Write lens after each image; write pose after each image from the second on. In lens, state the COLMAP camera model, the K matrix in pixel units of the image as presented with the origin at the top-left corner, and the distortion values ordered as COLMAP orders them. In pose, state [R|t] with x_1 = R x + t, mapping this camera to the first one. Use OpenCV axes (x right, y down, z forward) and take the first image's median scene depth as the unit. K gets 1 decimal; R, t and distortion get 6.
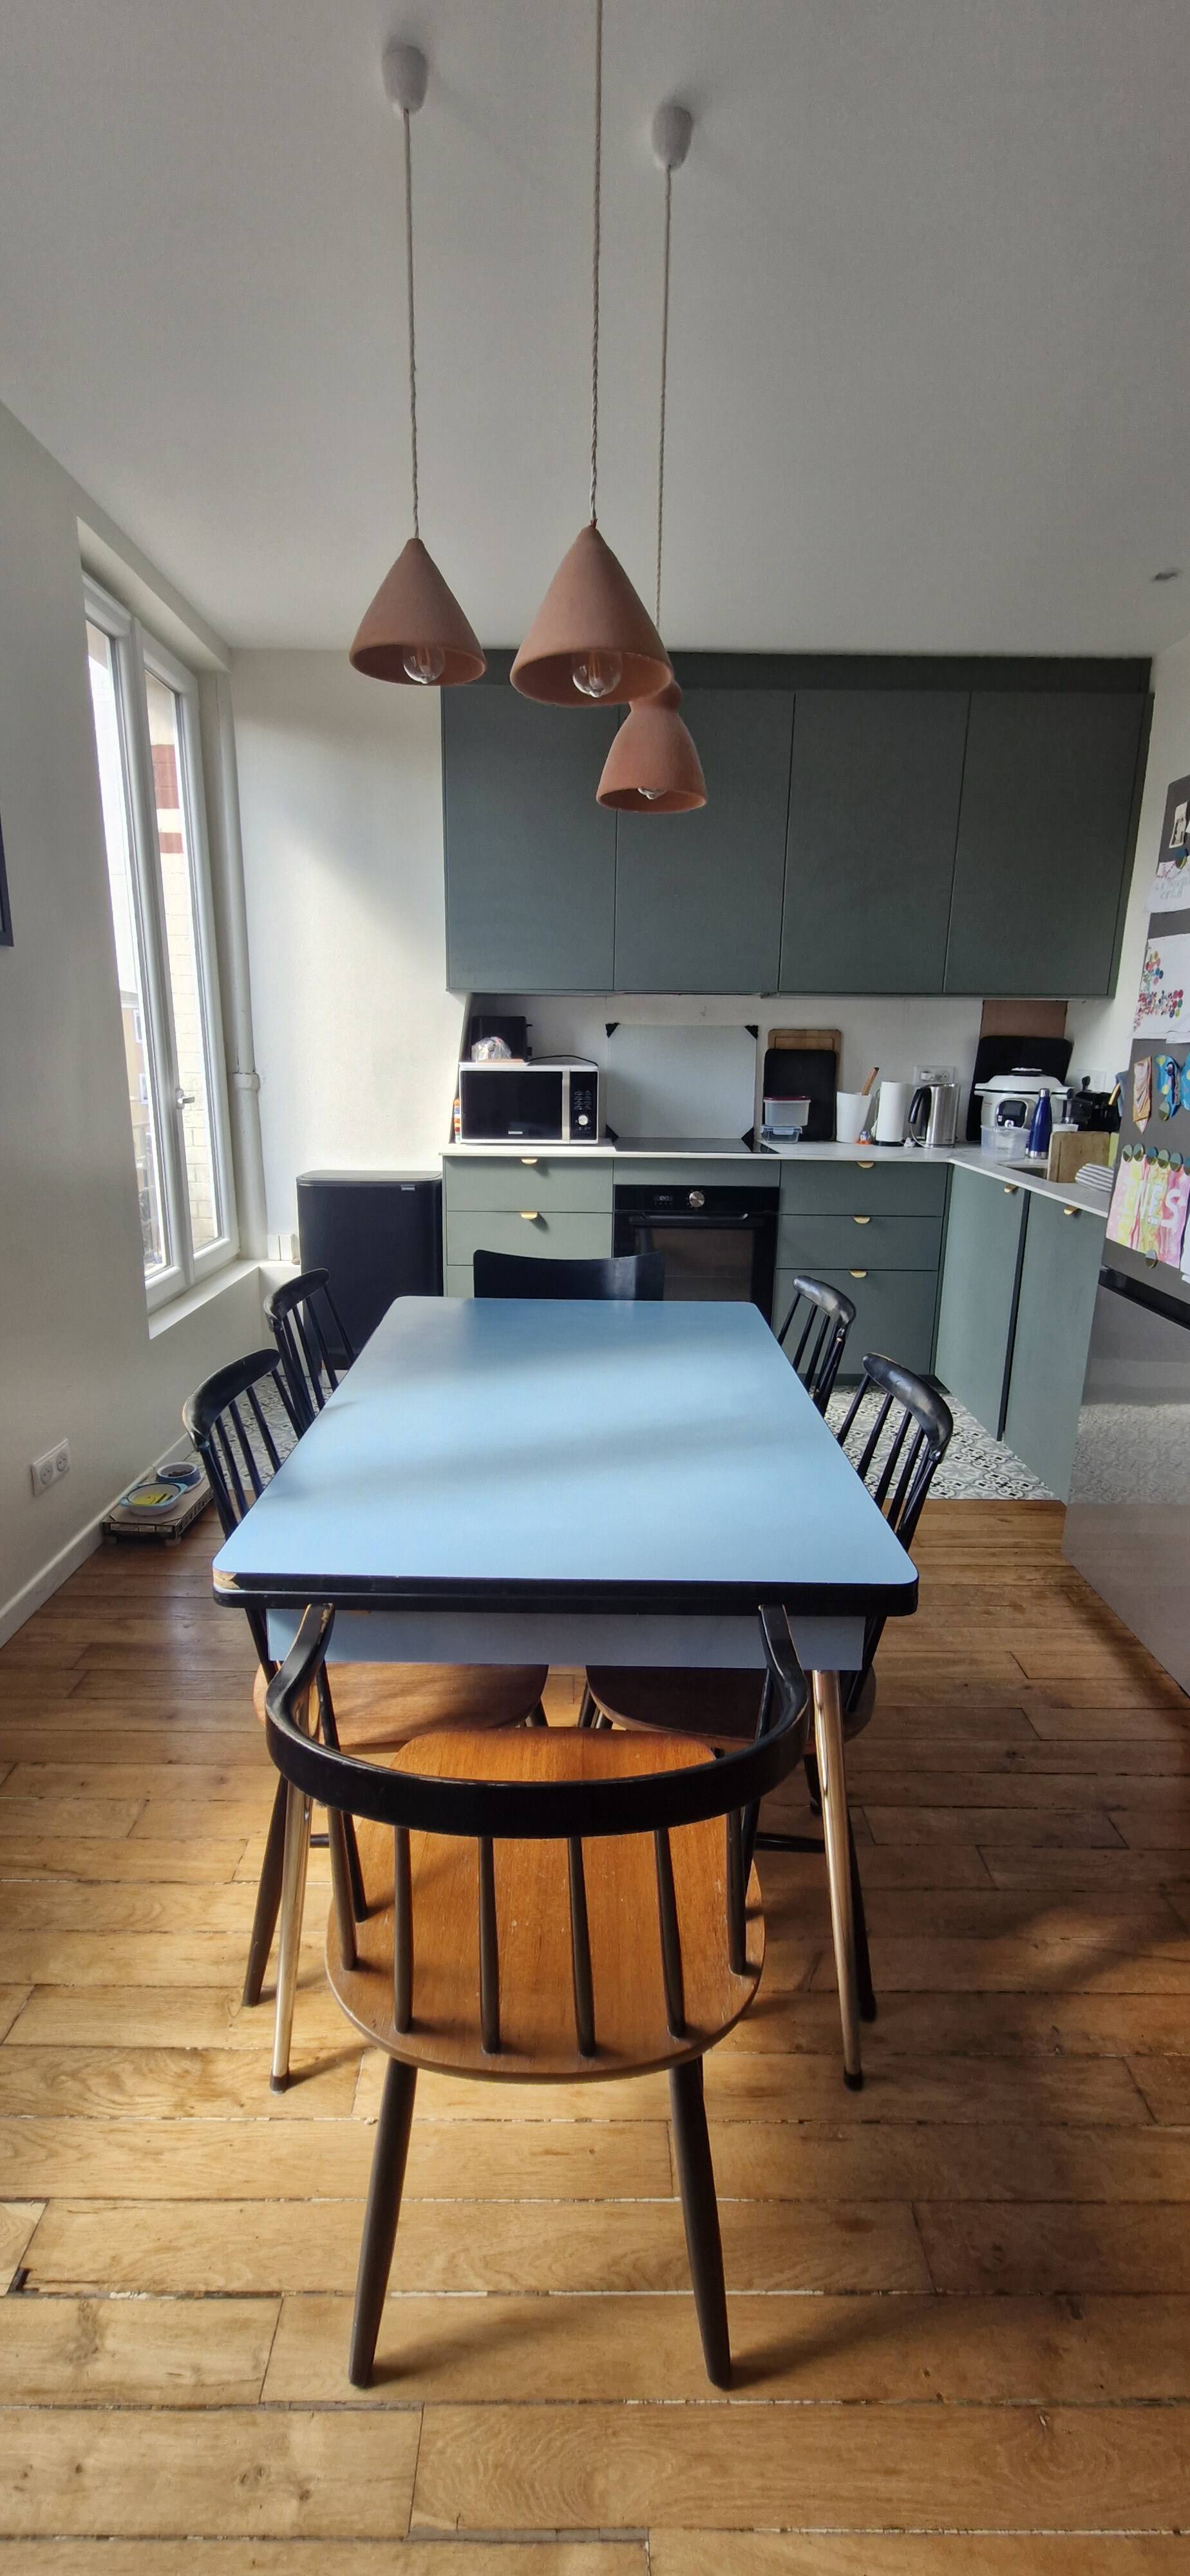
lens RADIAL K [[1021.0, 0, 591.1], [0, 1021.0, 1275.2], [0, 0, 1]] dist [0.002437, -0.001468]
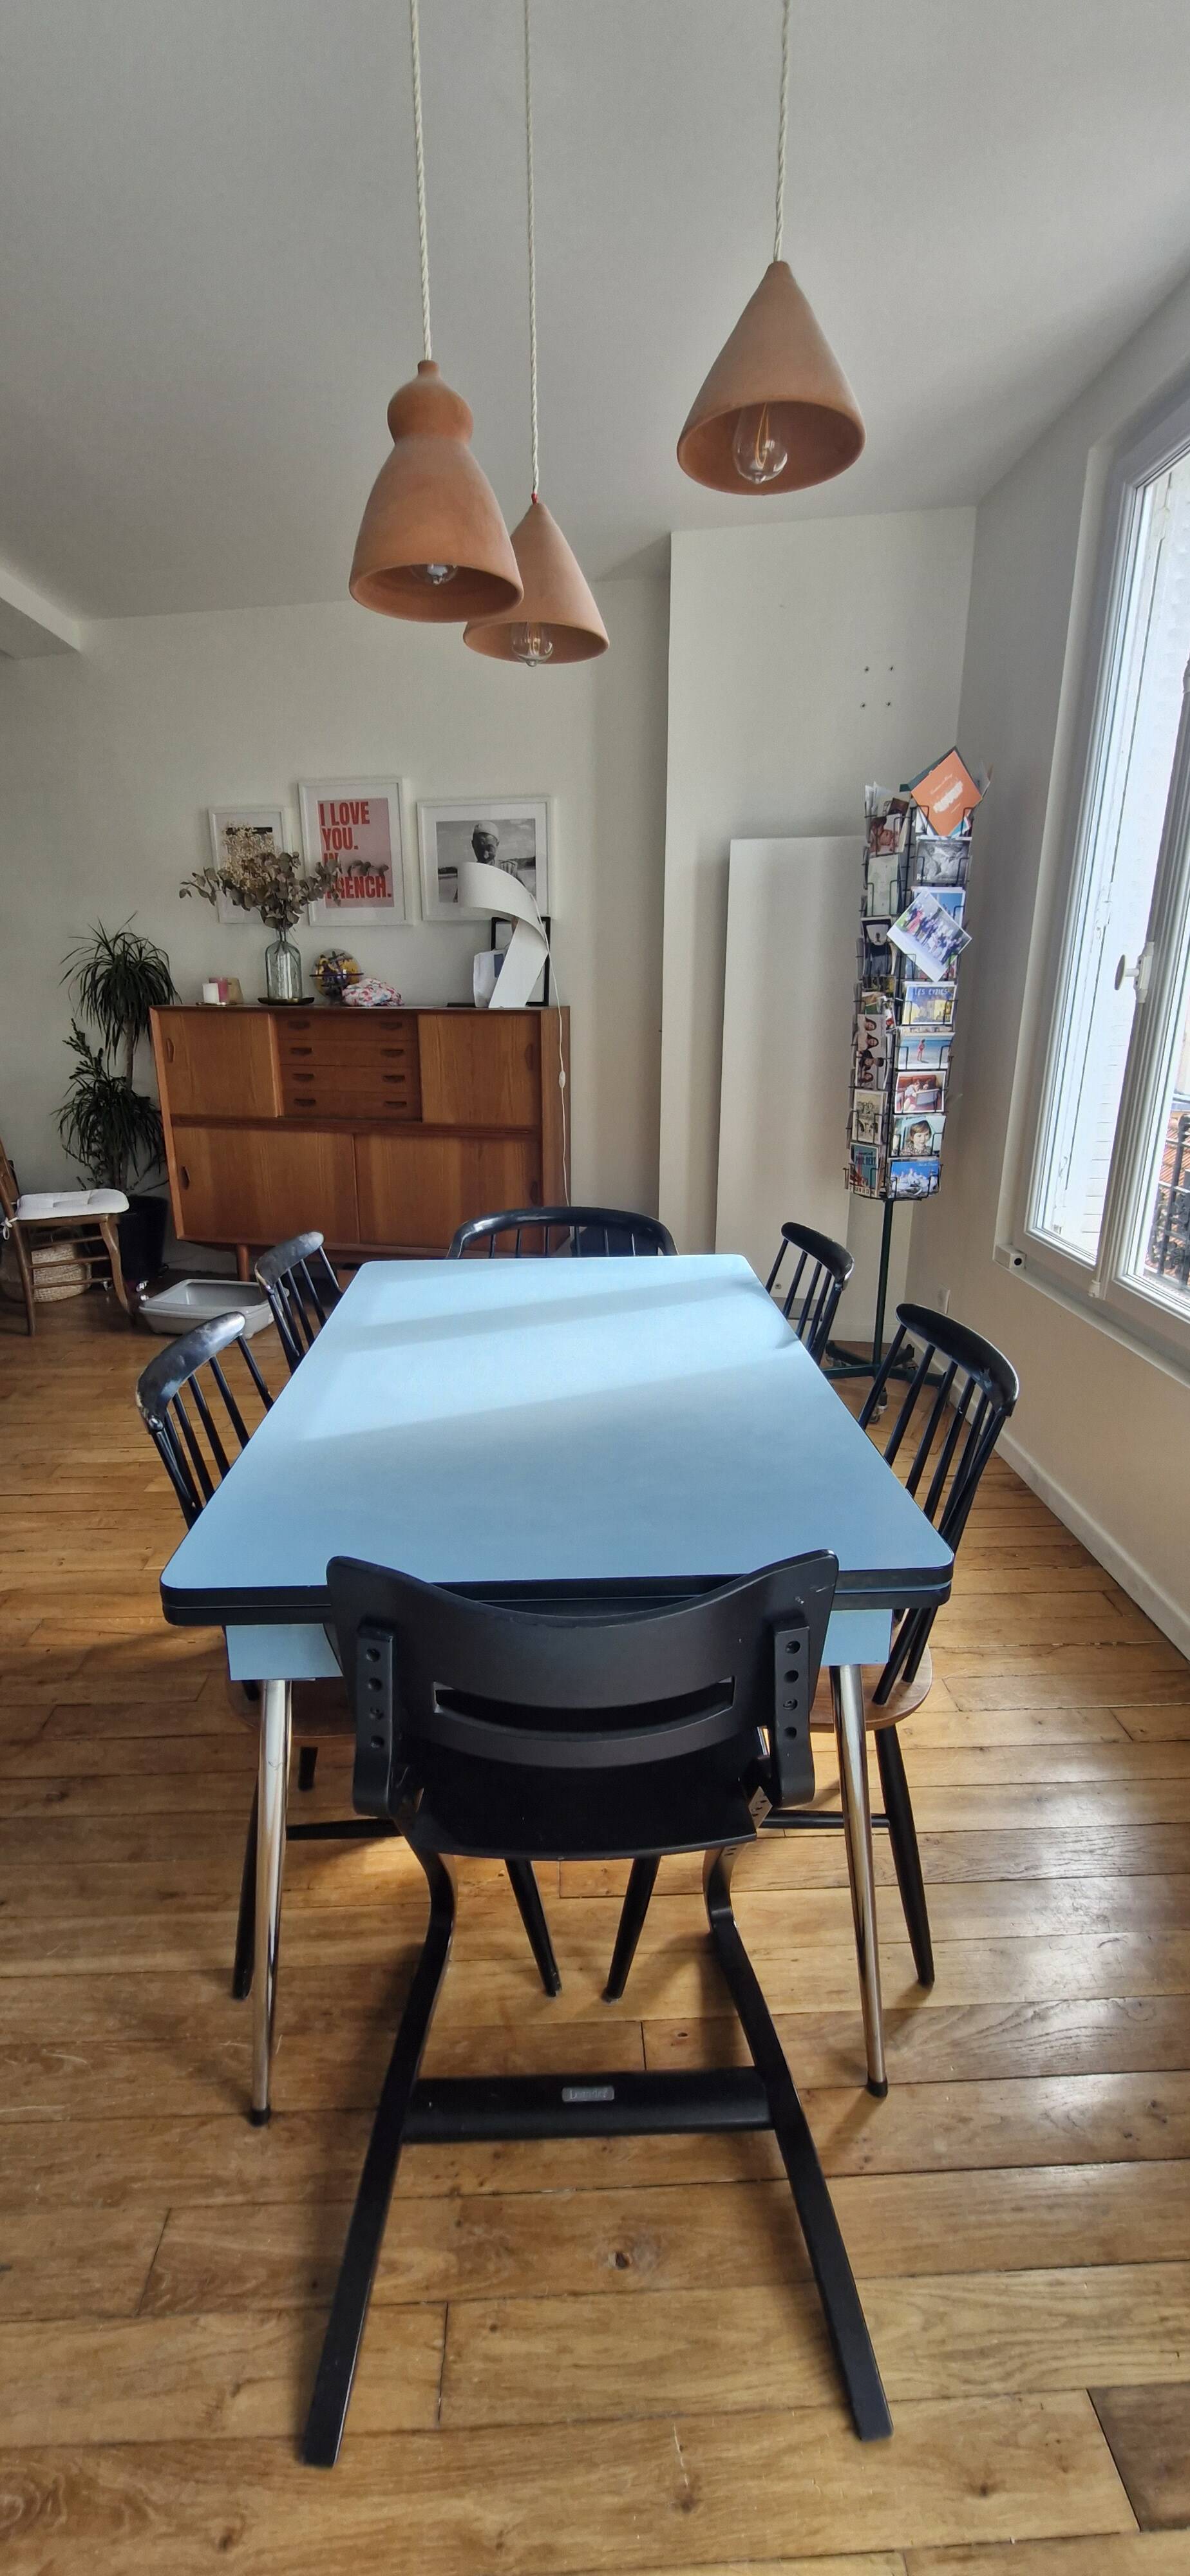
lens RADIAL K [[1021.0, 0, 592.9], [0, 1021.0, 1284.8], [0, 0, 1]] dist [0.002437, -0.001468]
pose [[-0.999233, 0.001337, -0.039127, -0.009956], [-0.018513, 0.864469, 0.502345, -0.298141], [0.034496, 0.502684, -0.863782, 1.284953]]
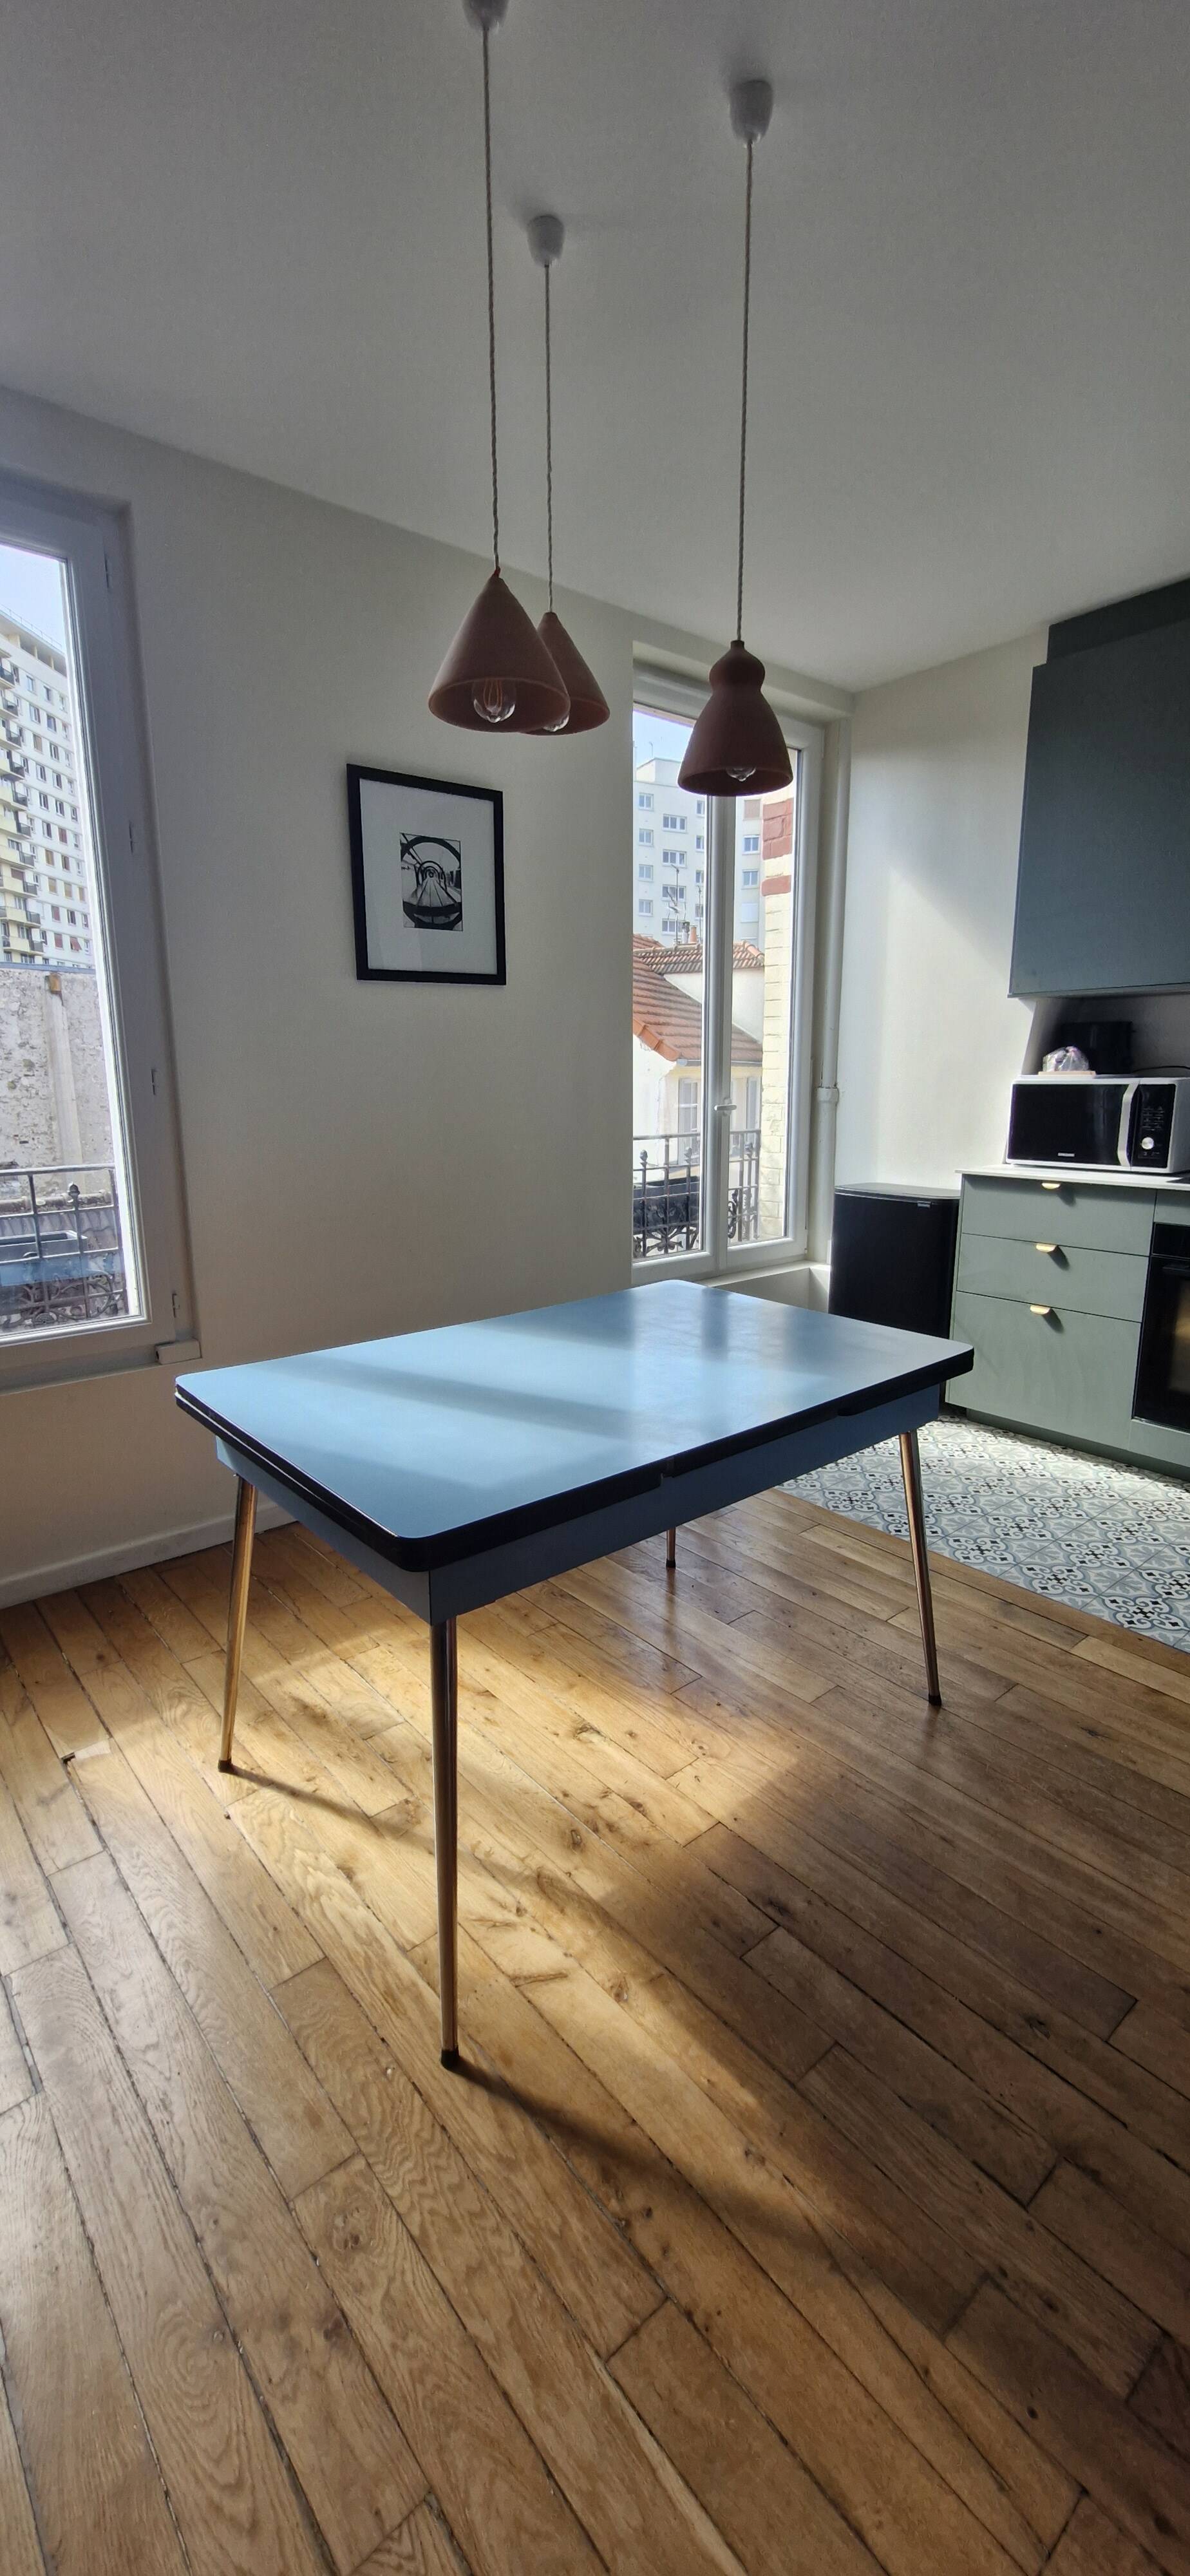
lens RADIAL K [[1021.0, 0, 588.0], [0, 1021.0, 1278.1], [0, 0, 1]] dist [0.002437, -0.001468]
pose [[0.637196, 0.138094, -0.758229, 0.560606], [-0.161562, 0.985891, 0.043785, -0.012580], [0.753578, 0.094601, 0.650516, 0.219261]]
